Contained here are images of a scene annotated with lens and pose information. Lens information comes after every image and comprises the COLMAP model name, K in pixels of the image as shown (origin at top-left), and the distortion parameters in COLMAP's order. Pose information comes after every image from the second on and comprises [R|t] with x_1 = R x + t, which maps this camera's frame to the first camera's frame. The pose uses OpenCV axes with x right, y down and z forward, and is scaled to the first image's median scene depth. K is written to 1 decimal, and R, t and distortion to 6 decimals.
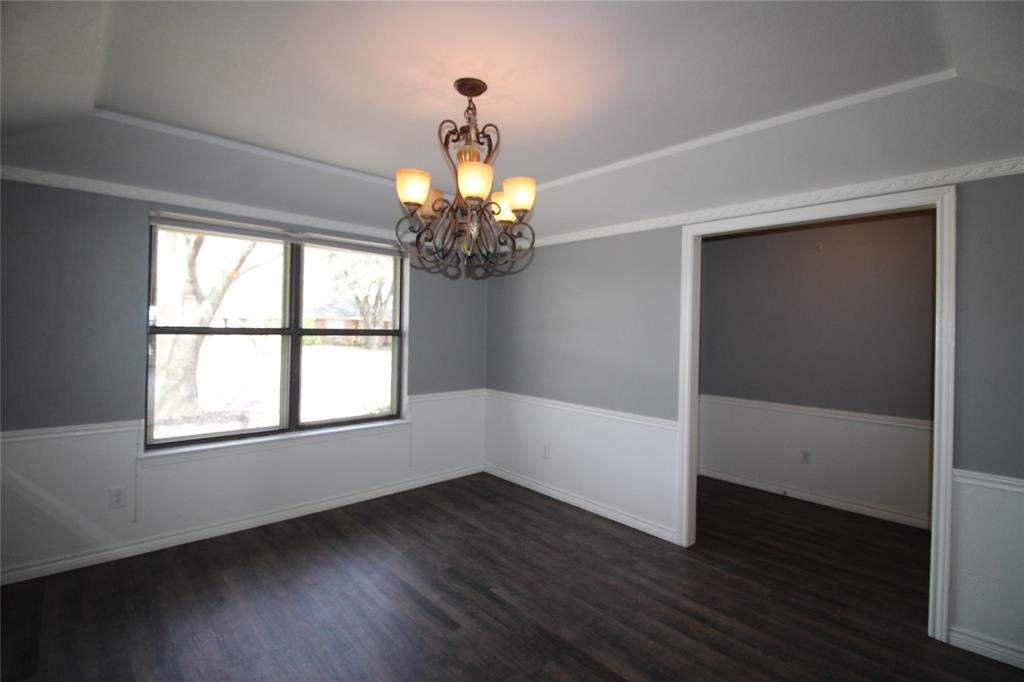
lens RADIAL K [[473.3, 0, 513.8], [0, 473.3, 336.5], [0, 0, 1]] dist [-0.006274, -0.006681]
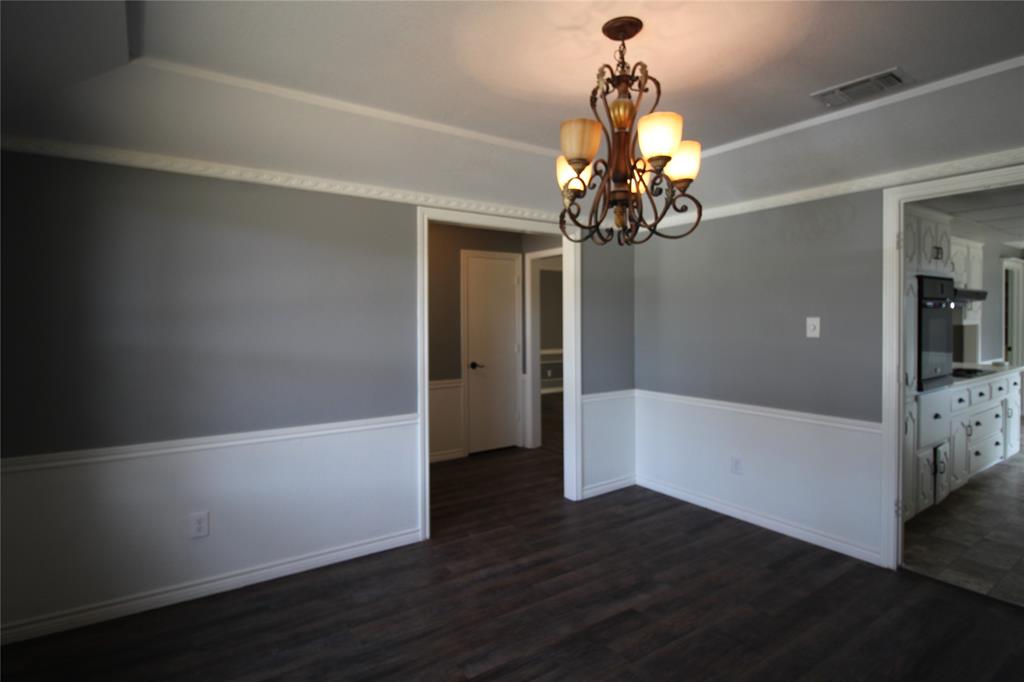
lens RADIAL K [[528.6, 0, 513.0], [0, 528.6, 332.5], [0, 0, 1]] dist [-0.002486, -0.000434]
pose [[0.142243, -0.045931, 0.988766, -0.729504], [0.023337, 0.998801, 0.043040, -0.023786], [-0.989557, 0.016953, 0.143144, 0.722553]]
